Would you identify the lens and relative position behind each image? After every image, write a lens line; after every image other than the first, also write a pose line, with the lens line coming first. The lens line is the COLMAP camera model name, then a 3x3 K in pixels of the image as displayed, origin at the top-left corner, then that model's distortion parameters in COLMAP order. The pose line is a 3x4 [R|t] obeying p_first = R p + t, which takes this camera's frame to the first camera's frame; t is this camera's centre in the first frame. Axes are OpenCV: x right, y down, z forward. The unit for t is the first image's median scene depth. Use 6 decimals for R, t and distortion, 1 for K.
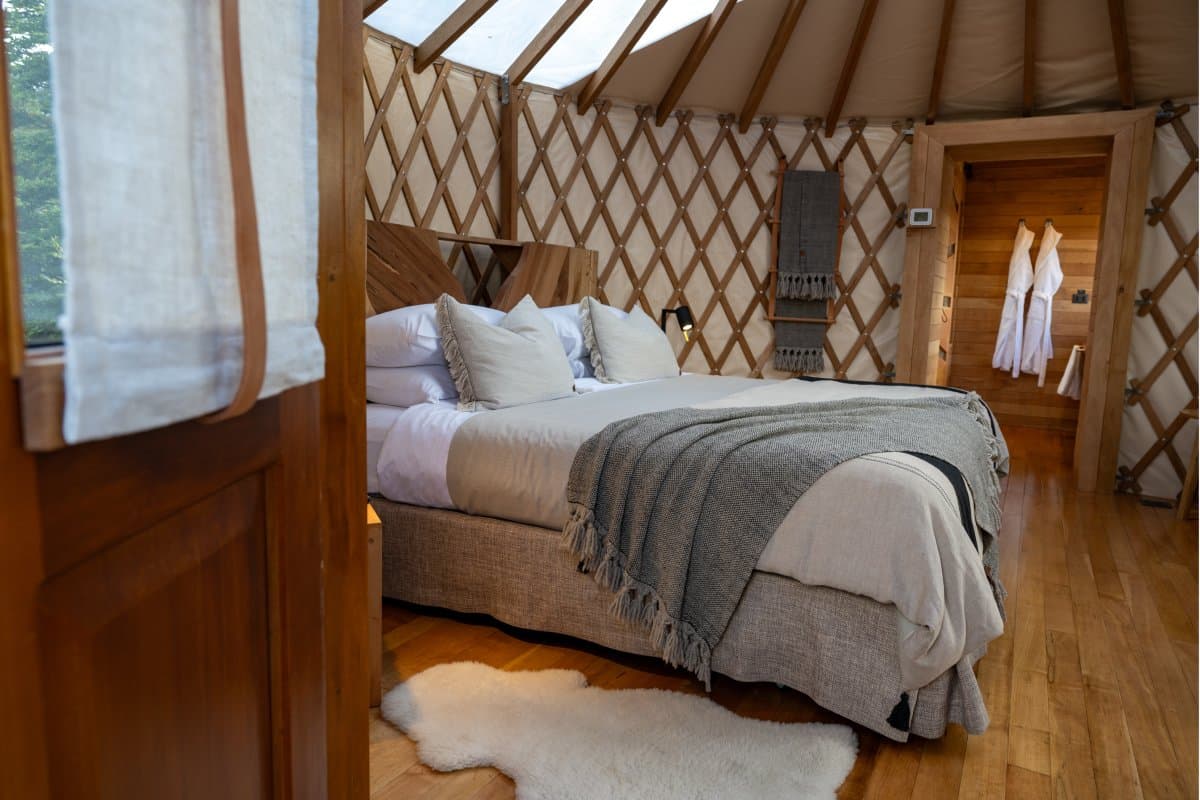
lens RADIAL K [[796.9, 0, 600.0], [0, 796.9, 400.0], [0, 0, 1]] dist [0.001072, -0.004605]
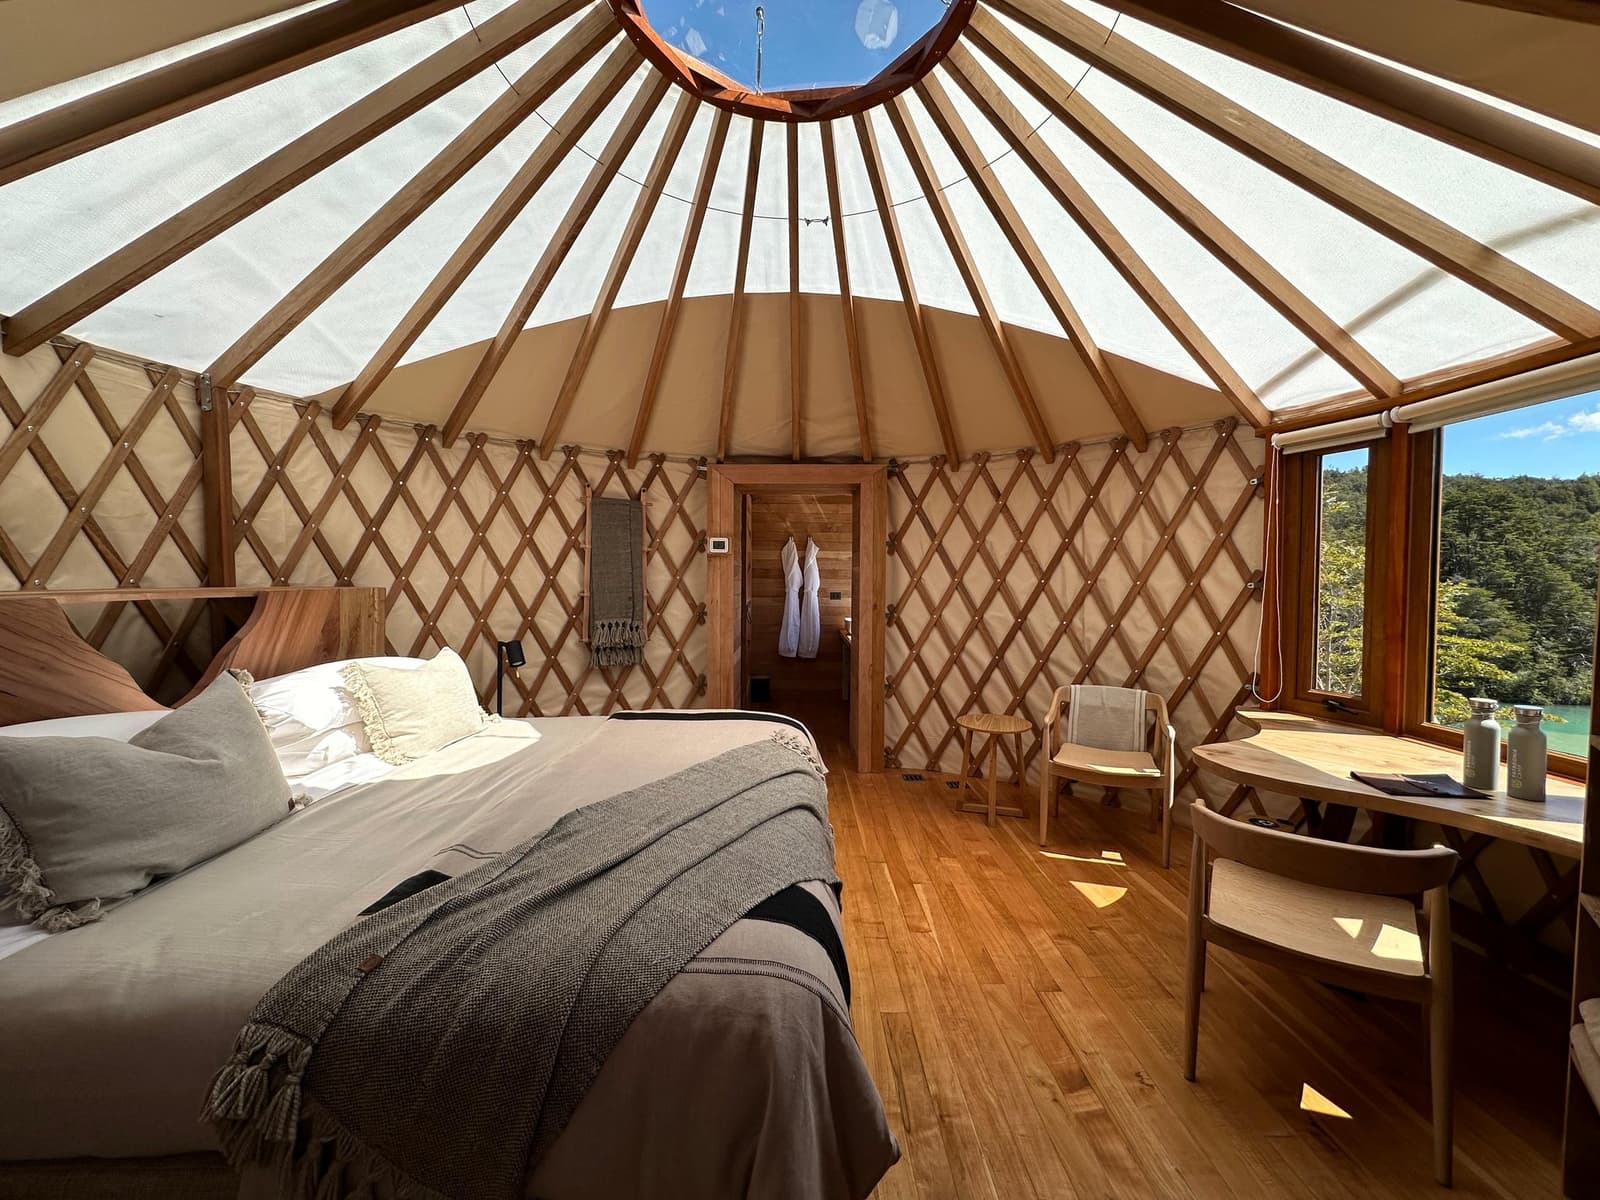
lens RADIAL K [[646.0, 0, 800.0], [0, 646.0, 600.0], [0, 0, 1]] dist [-0.000327, -0.000272]
pose [[0.873600, -0.040821, 0.484930, 0.065016], [0.082837, 0.994407, -0.065521, -0.089333], [-0.479543, 0.097409, 0.872095, 0.176213]]
